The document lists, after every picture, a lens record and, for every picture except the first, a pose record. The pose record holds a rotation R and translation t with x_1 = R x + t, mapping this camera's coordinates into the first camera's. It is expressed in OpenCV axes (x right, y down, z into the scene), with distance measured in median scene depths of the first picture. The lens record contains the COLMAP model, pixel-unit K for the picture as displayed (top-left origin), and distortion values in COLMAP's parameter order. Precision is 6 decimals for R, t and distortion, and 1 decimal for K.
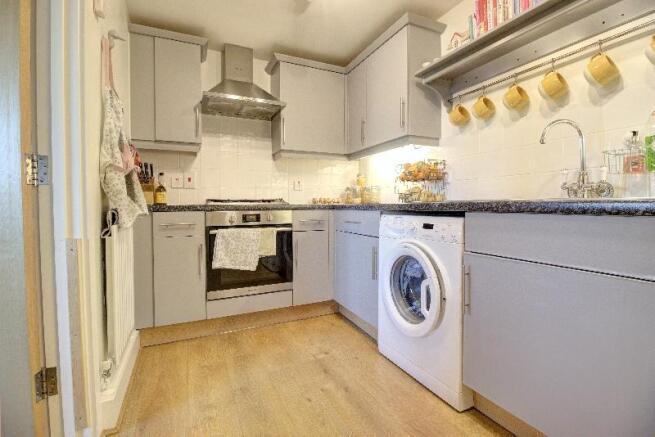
lens RADIAL K [[296.0, 0, 334.4], [0, 296.0, 211.9], [0, 0, 1]] dist [-0.038503, -0.000249]
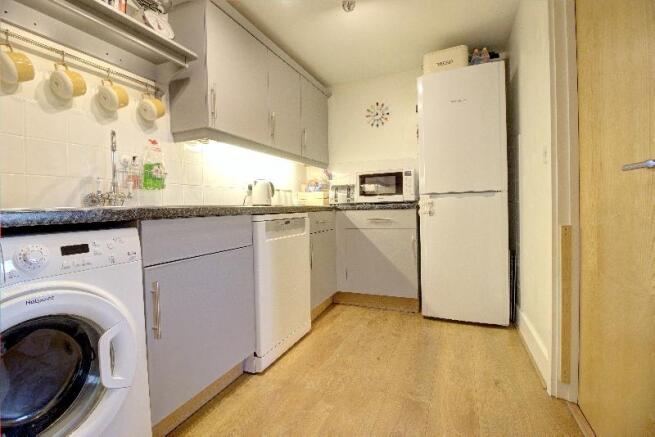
lens RADIAL K [[296.0, 0, 334.4], [0, 296.0, 211.9], [0, 0, 1]] dist [-0.038503, -0.000249]
pose [[-0.688366, 0.009567, 0.725300, -0.348446], [0.044193, 0.998609, 0.028771, -0.015240], [-0.724016, 0.051858, -0.687831, 0.773689]]
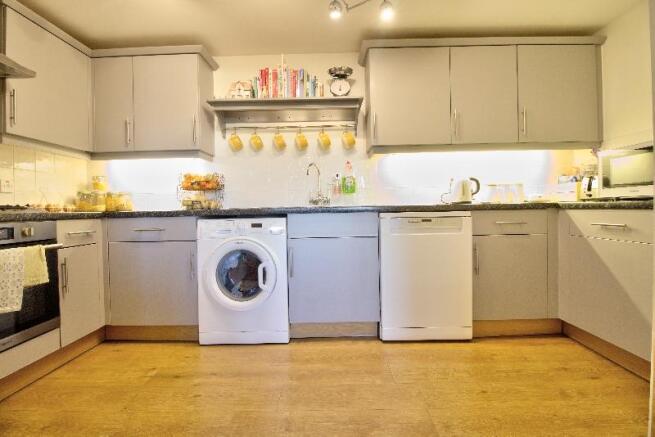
lens RADIAL K [[301.6, 0, 326.4], [0, 301.6, 210.2], [0, 0, 1]] dist [-0.028252, -0.000173]
pose [[0.421948, -0.008095, 0.906584, -0.638667], [0.037634, 0.999255, -0.008593, 0.001068], [-0.905839, 0.037744, 0.421938, 0.073059]]
